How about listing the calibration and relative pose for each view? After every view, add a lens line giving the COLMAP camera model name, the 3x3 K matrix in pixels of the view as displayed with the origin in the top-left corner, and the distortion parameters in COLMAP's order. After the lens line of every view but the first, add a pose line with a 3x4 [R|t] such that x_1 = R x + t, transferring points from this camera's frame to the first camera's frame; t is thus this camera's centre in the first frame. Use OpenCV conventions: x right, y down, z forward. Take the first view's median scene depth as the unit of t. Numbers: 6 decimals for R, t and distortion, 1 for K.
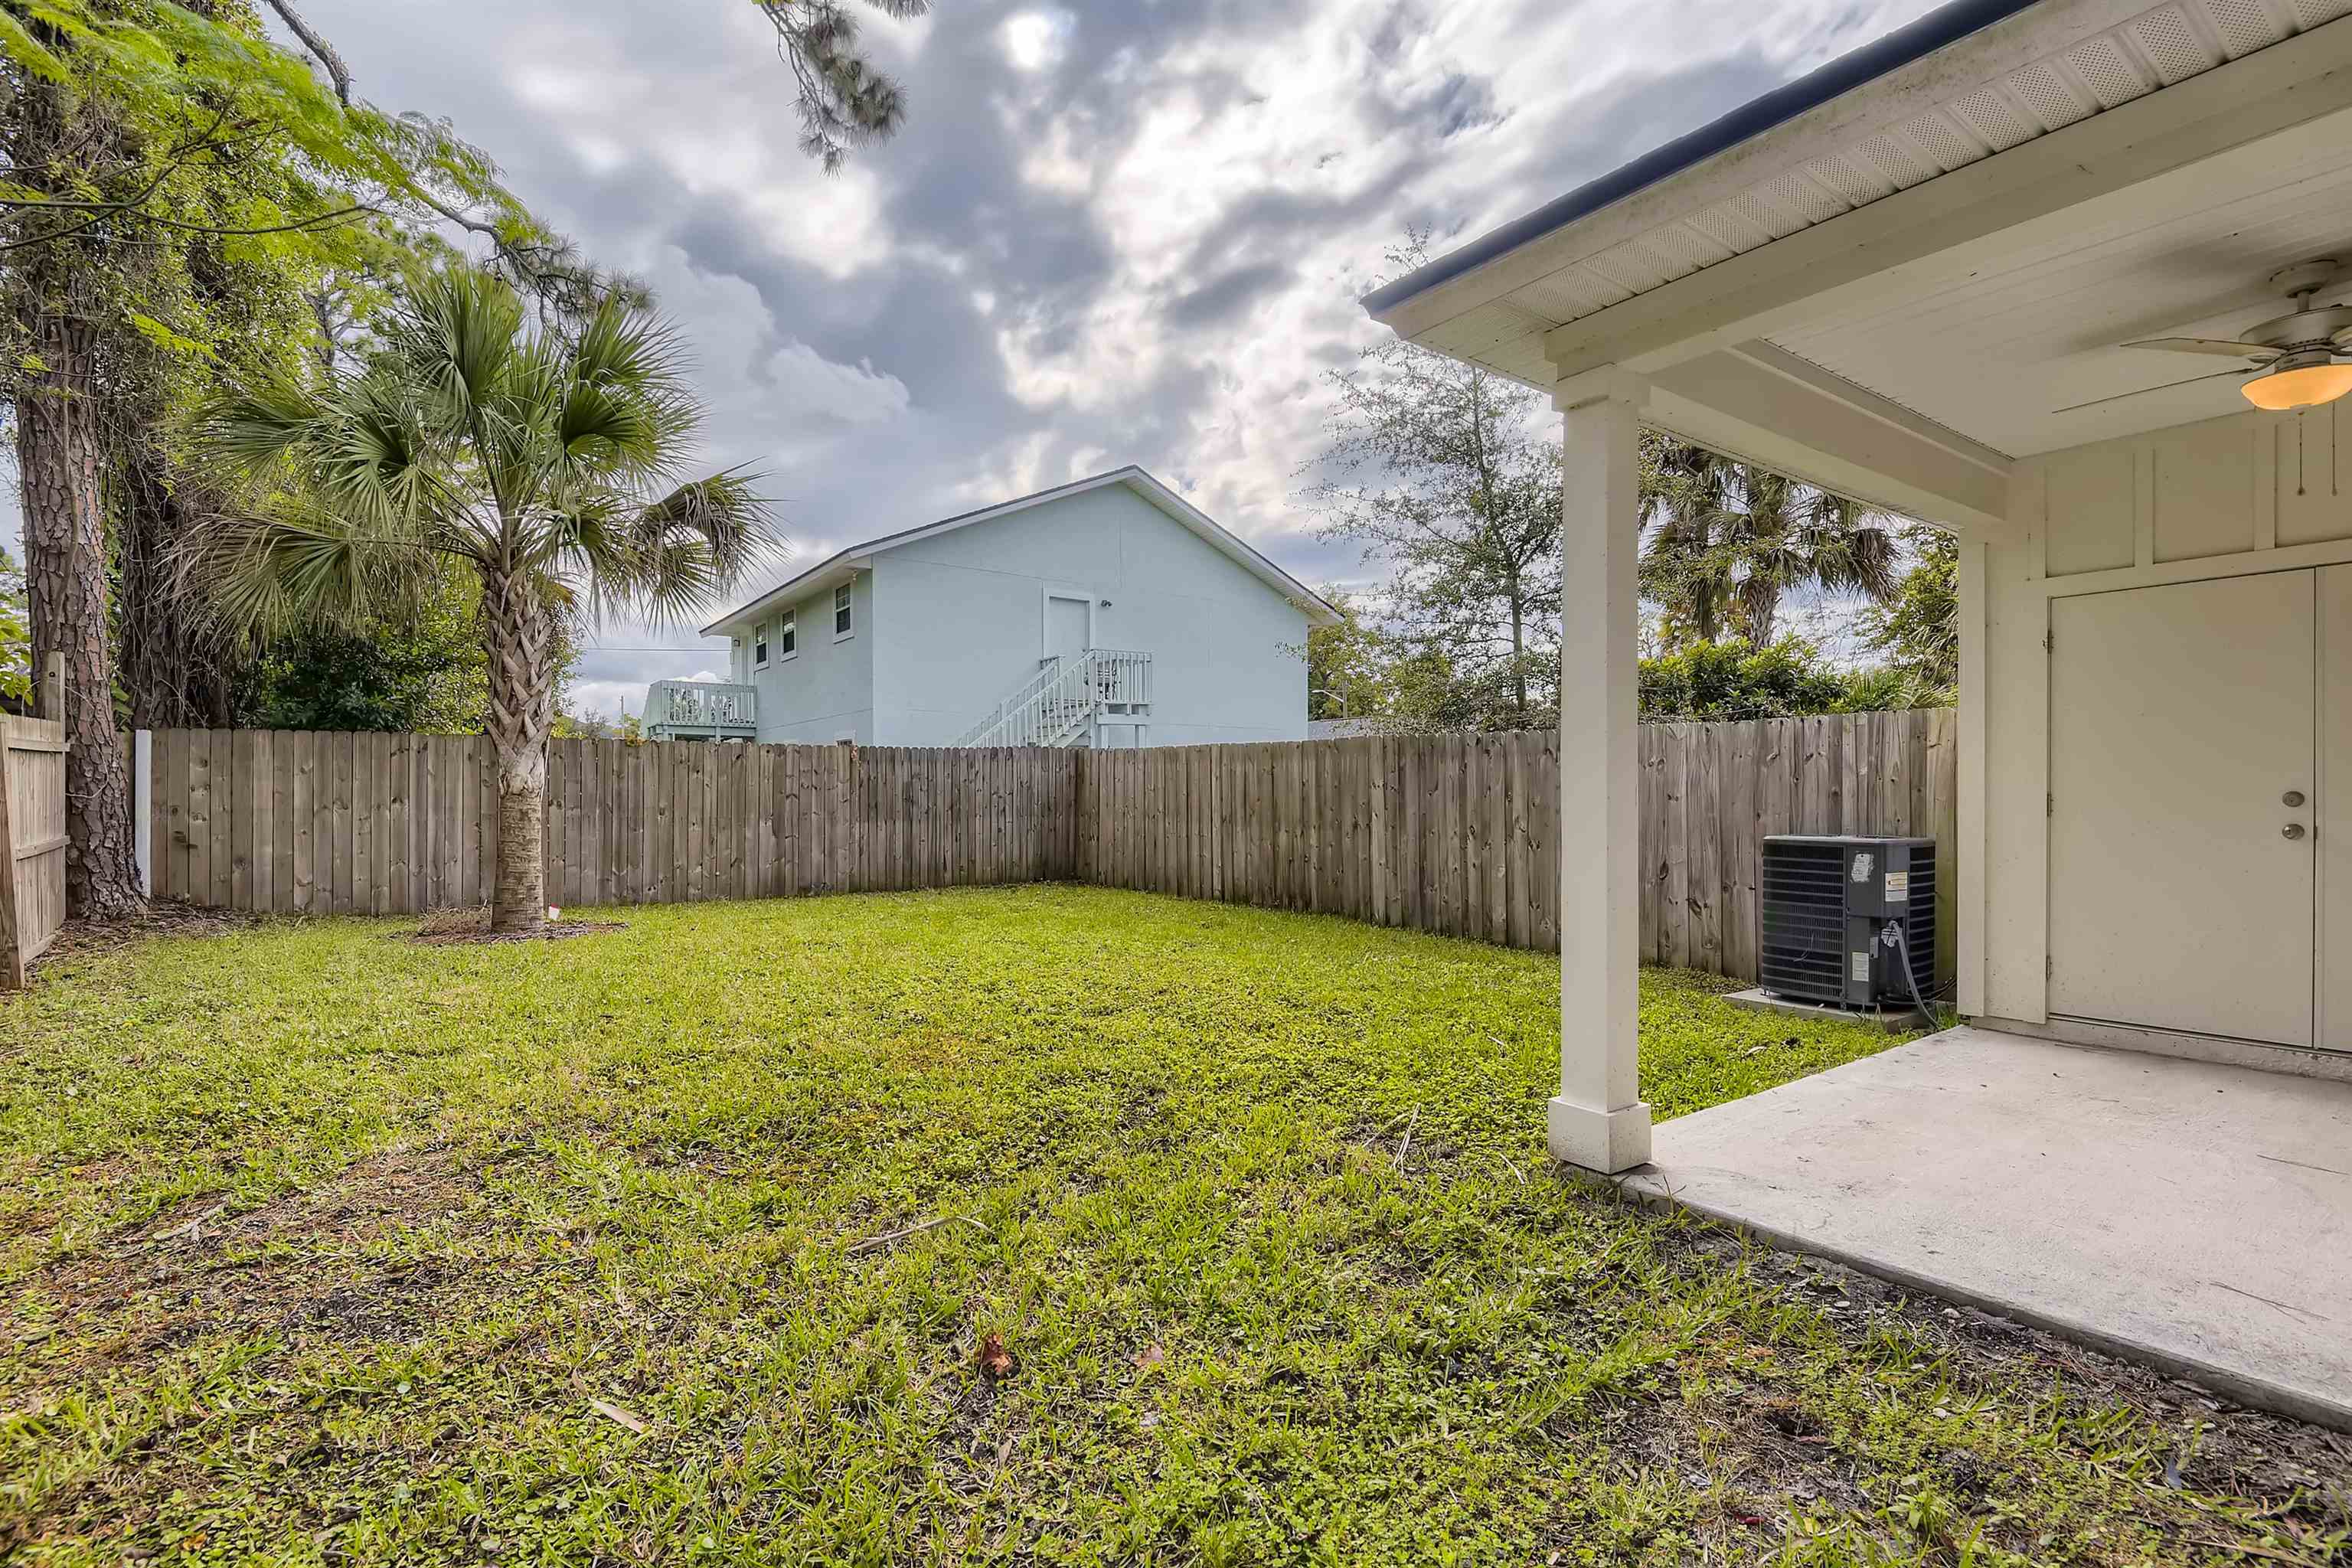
lens RADIAL K [[1073.2, 0, 1179.9], [0, 1073.2, 796.8], [0, 0, 1]] dist [-0.003889, -0.002971]
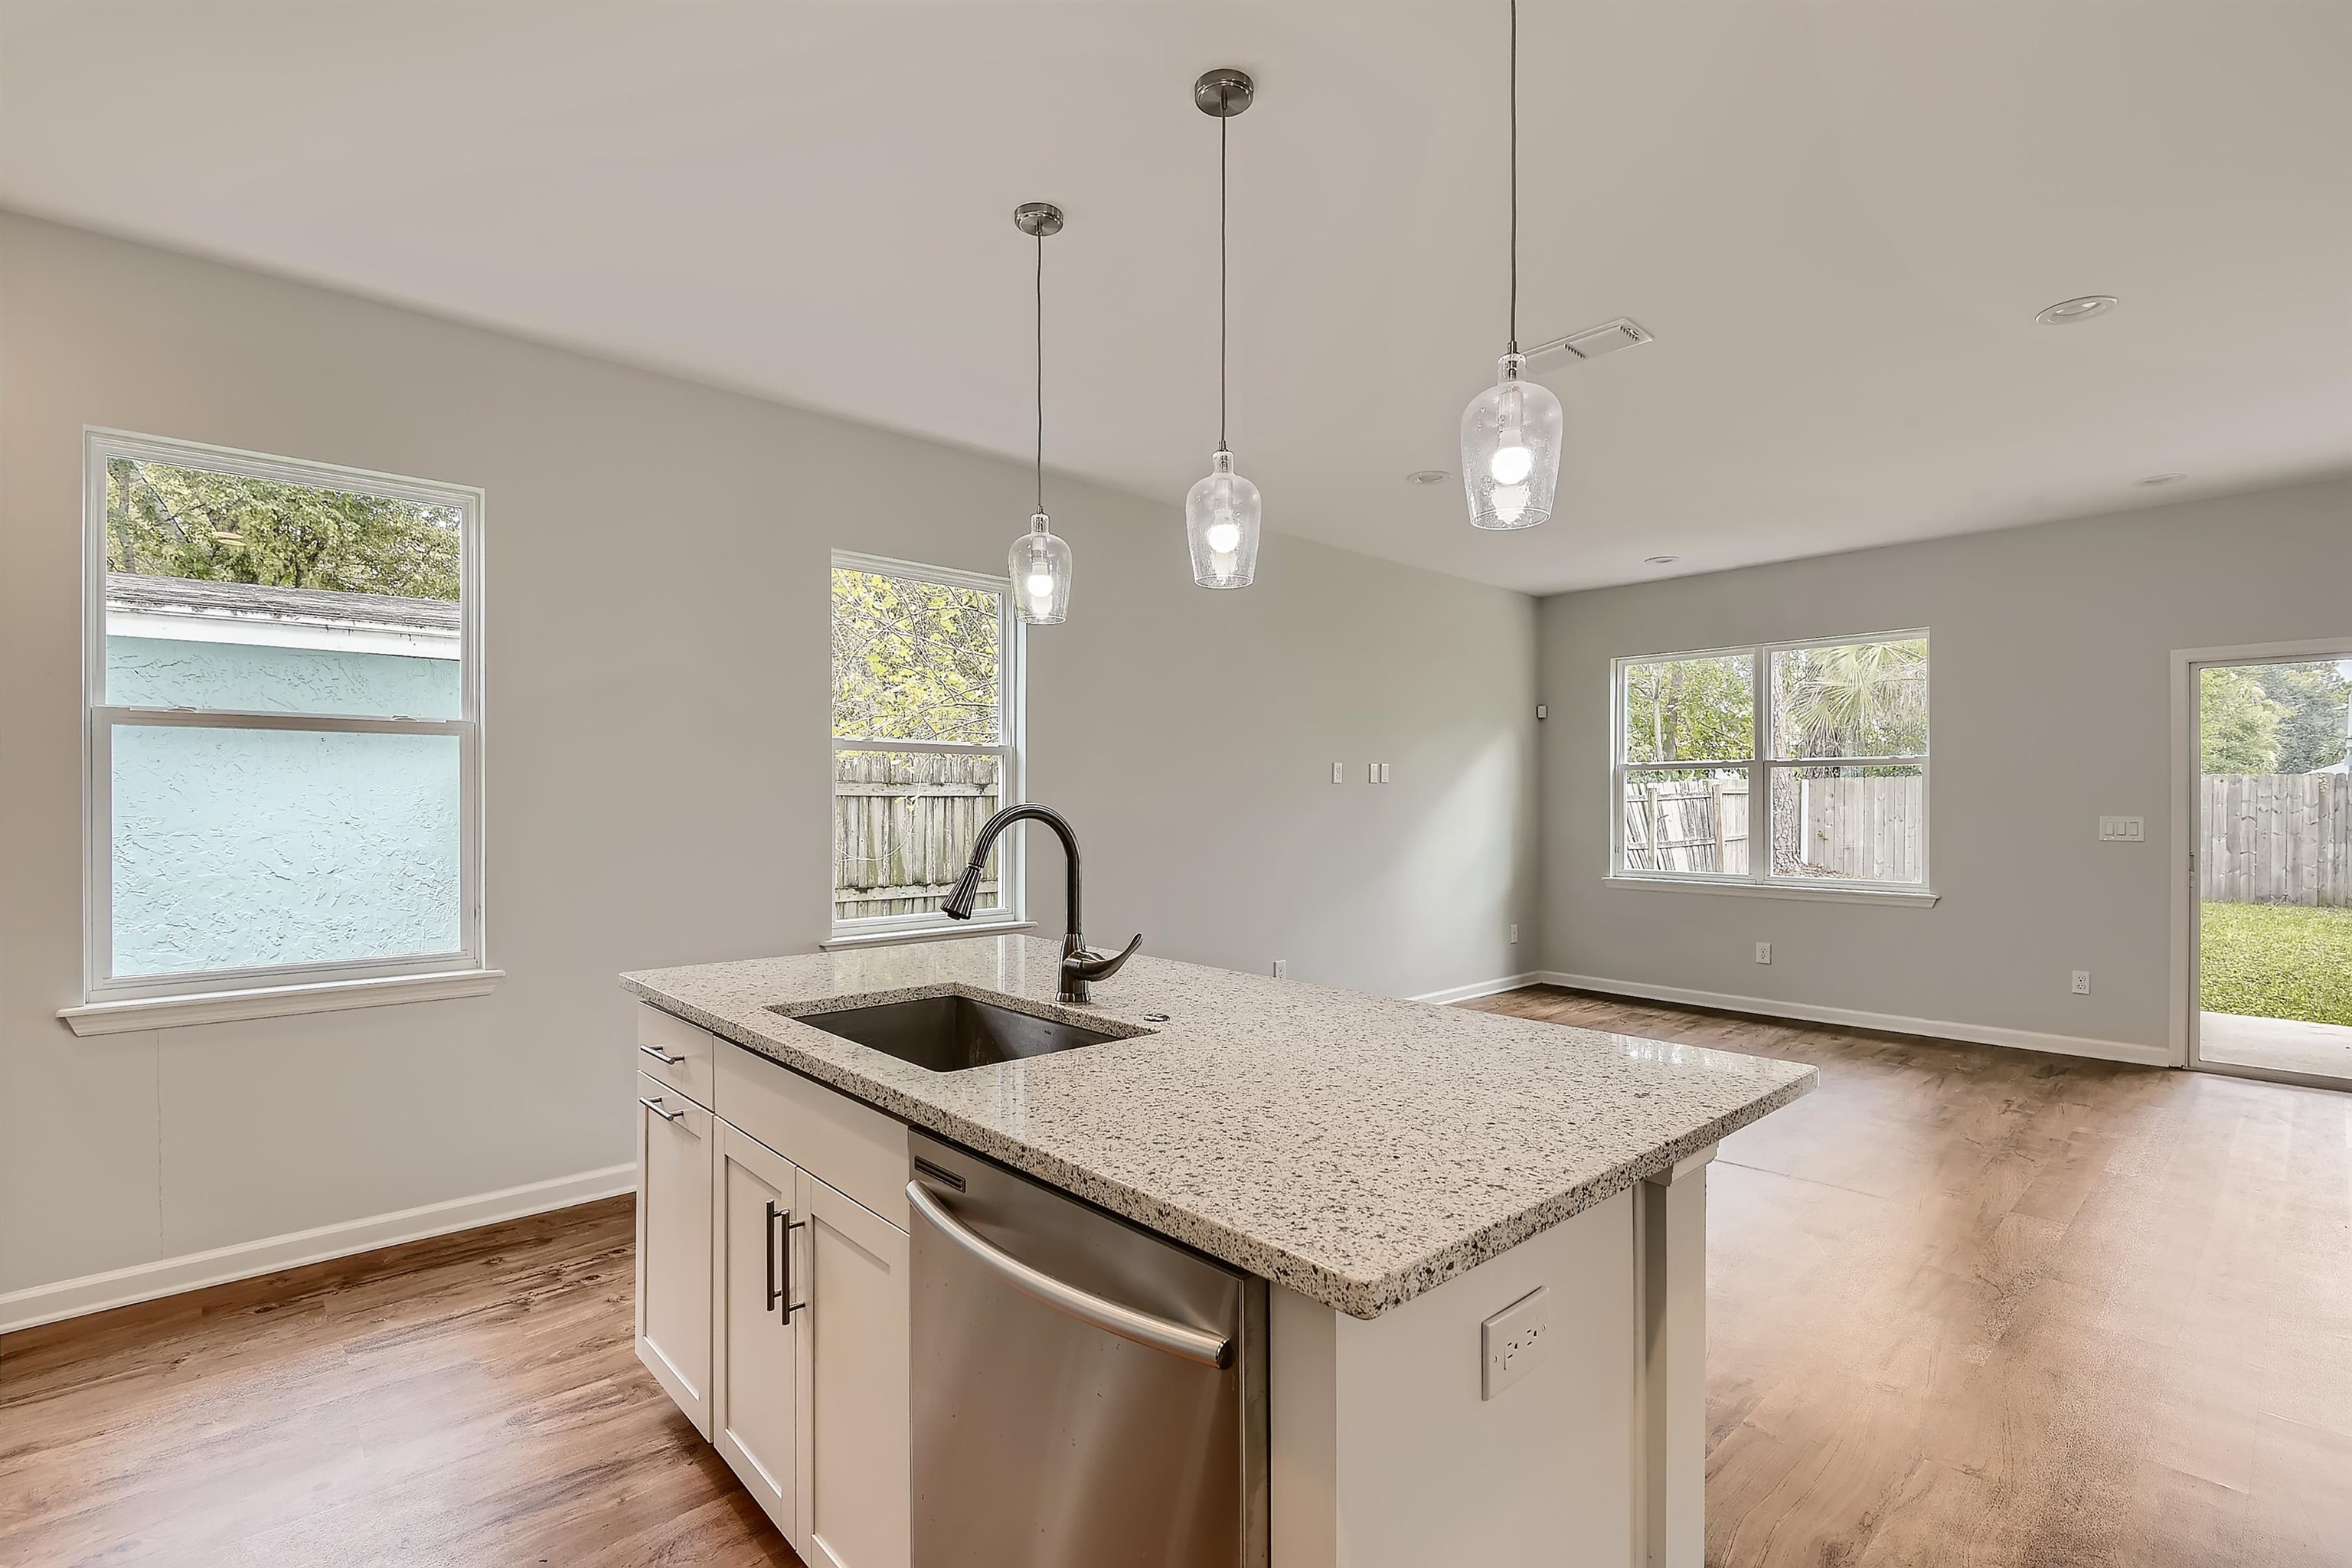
lens RADIAL K [[1073.2, 0, 1171.0], [0, 1073.2, 796.1], [0, 0, 1]] dist [-0.003889, -0.002971]
pose [[0.121972, -0.001144, -0.992533, 0.740520], [-0.005474, 0.999983, -0.001825, -0.018584], [0.992519, 0.005656, 0.121963, -0.359671]]
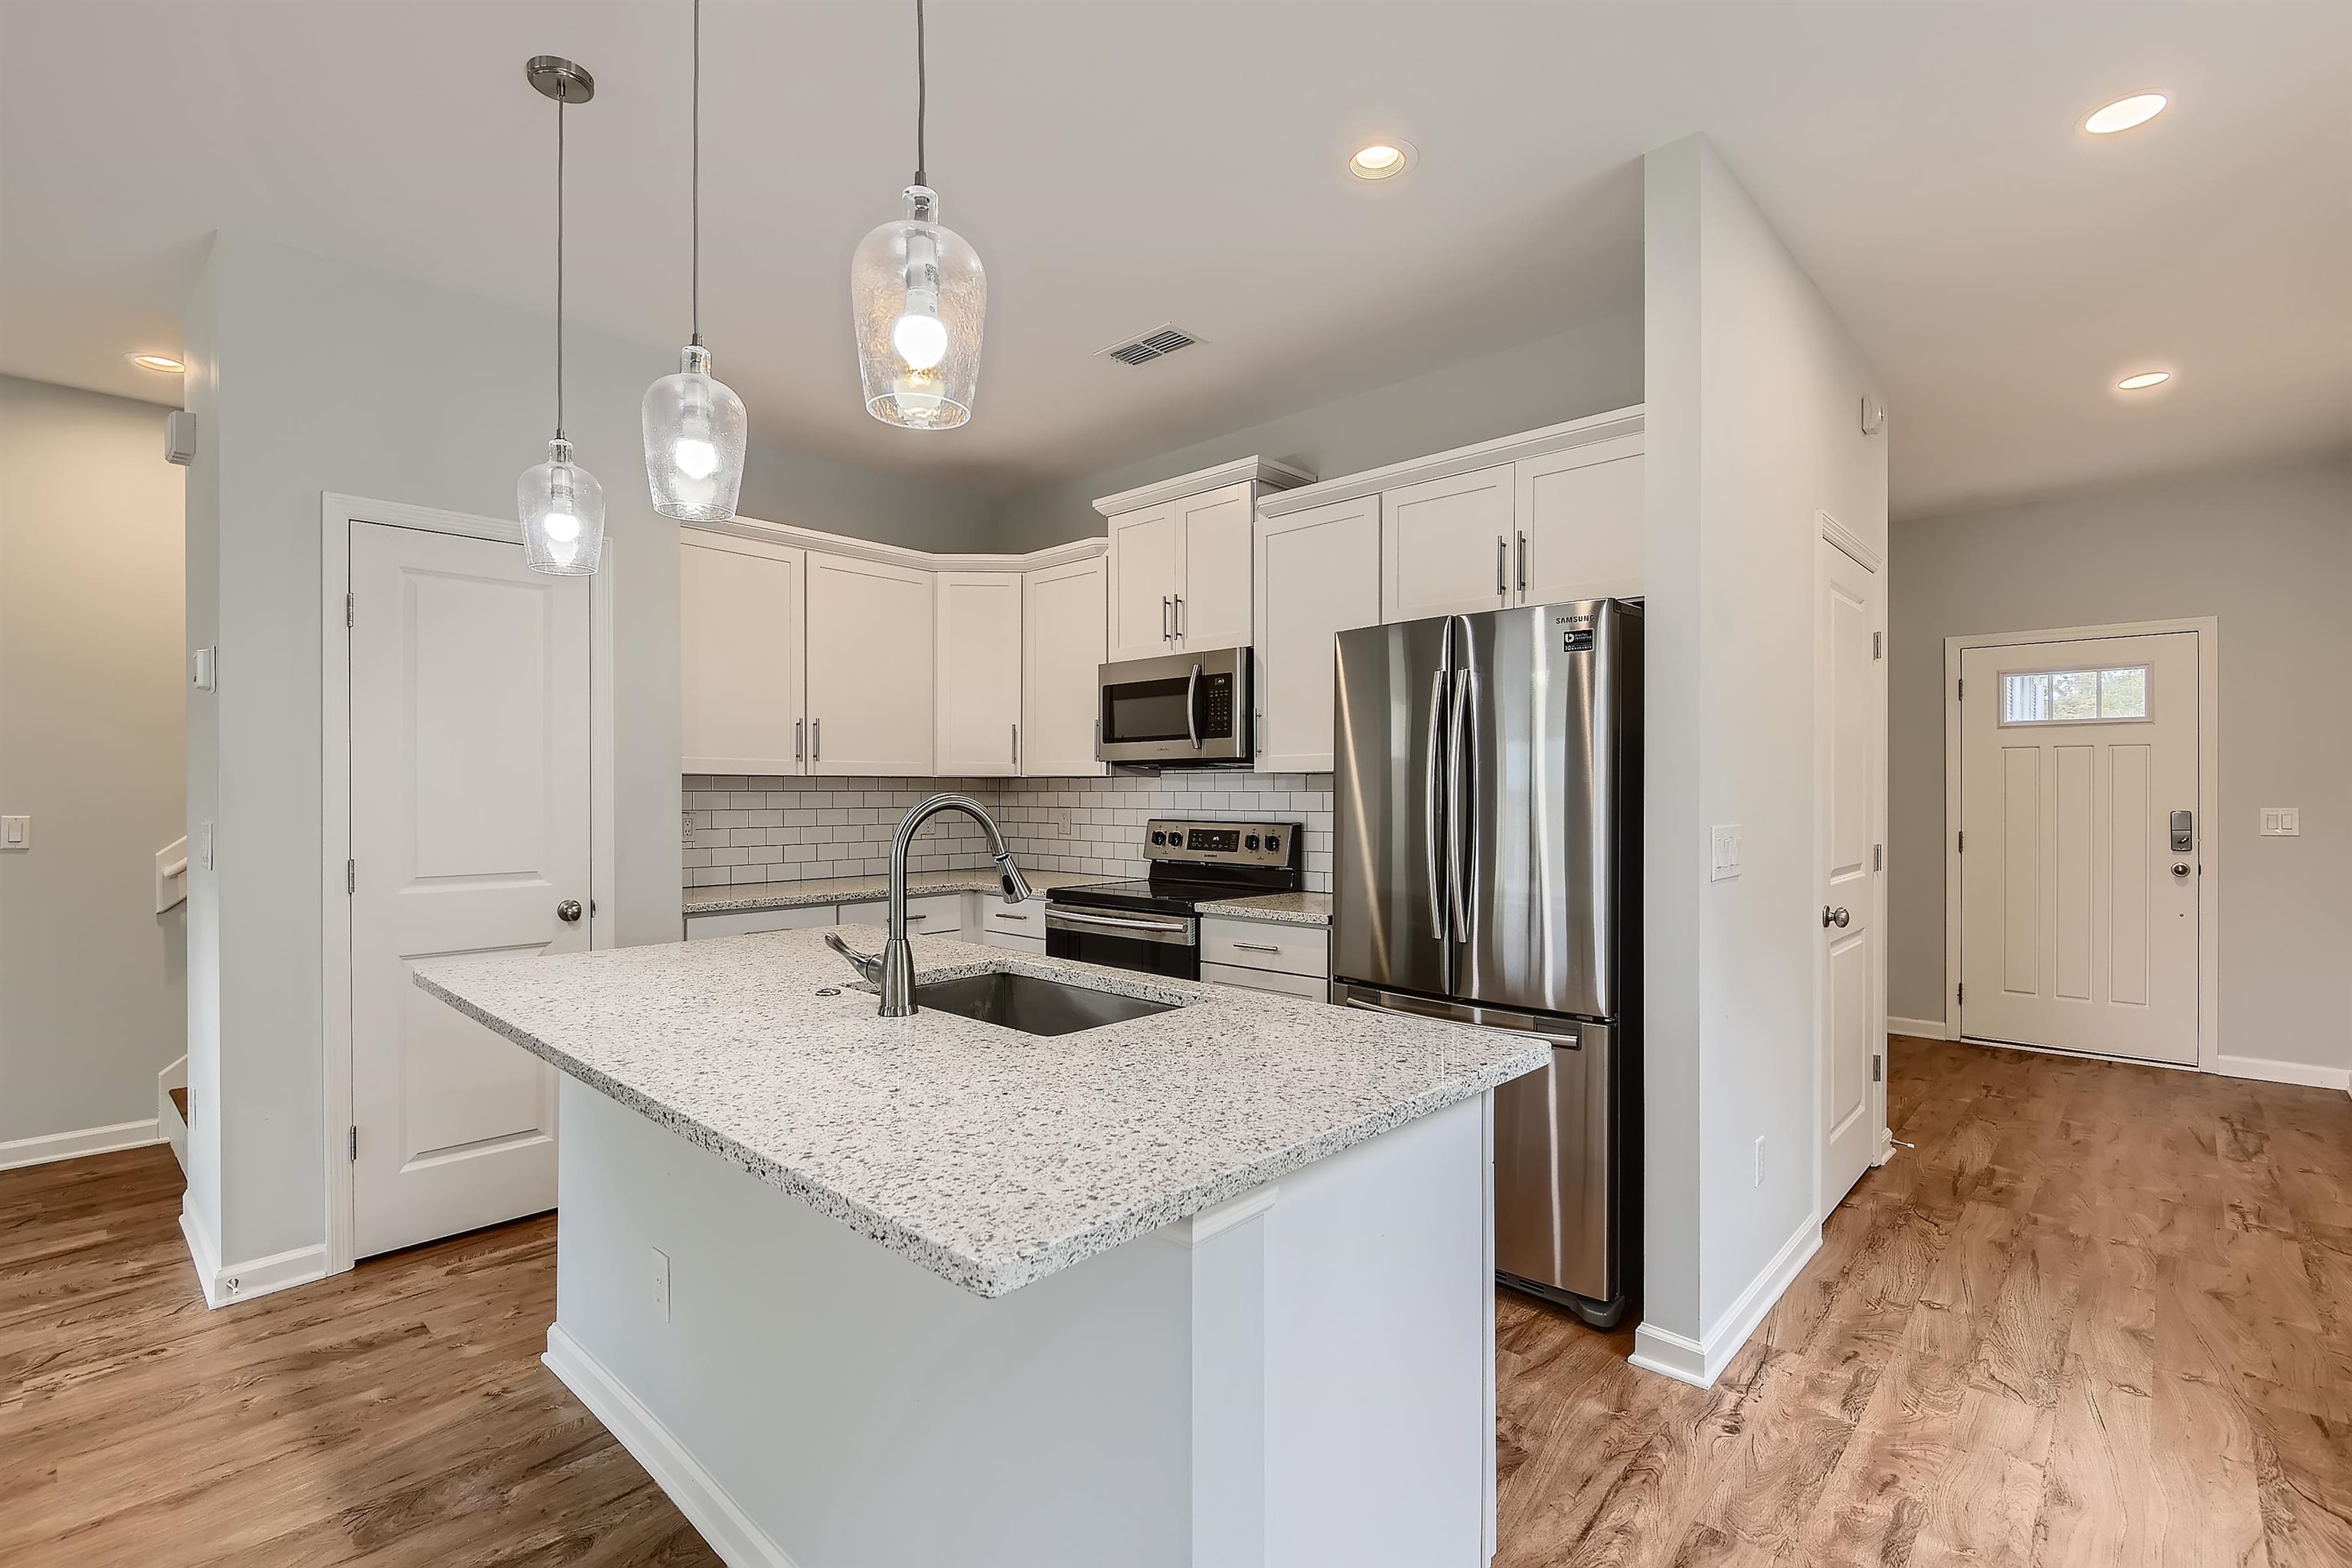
lens RADIAL K [[1073.2, 0, 1169.1], [0, 1073.2, 794.9], [0, 0, 1]] dist [-0.003889, -0.002971]
pose [[-0.186254, -0.004131, 0.982493, 0.378272], [0.004311, 0.999978, 0.005021, -0.018053], [-0.982492, 0.005171, -0.186232, -0.363775]]
